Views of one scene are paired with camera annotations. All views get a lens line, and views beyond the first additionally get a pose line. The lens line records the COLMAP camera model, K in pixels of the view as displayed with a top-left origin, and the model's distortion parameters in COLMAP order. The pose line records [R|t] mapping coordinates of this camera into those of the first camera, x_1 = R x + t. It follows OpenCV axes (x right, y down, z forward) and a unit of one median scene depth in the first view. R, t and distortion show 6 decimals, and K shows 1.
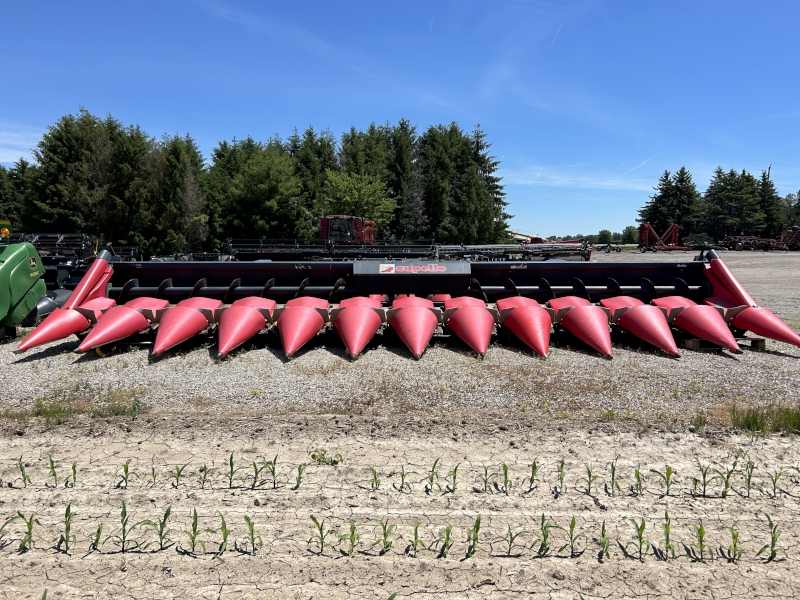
lens RADIAL K [[605.2, 0, 401.2], [0, 605.2, 301.3], [0, 0, 1]] dist [0.004701, 0.004595]
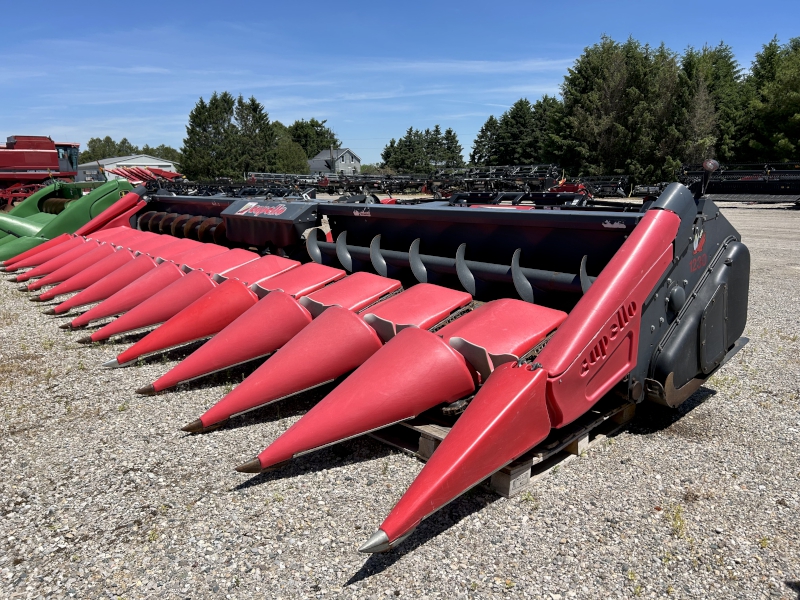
lens RADIAL K [[605.2, 0, 400.2], [0, 605.2, 296.8], [0, 0, 1]] dist [0.004701, 0.004595]
pose [[0.628163, 0.137554, -0.765826, 0.092403], [-0.053668, 0.989565, 0.133720, -0.008161], [0.776229, -0.042898, 0.628990, 0.097079]]
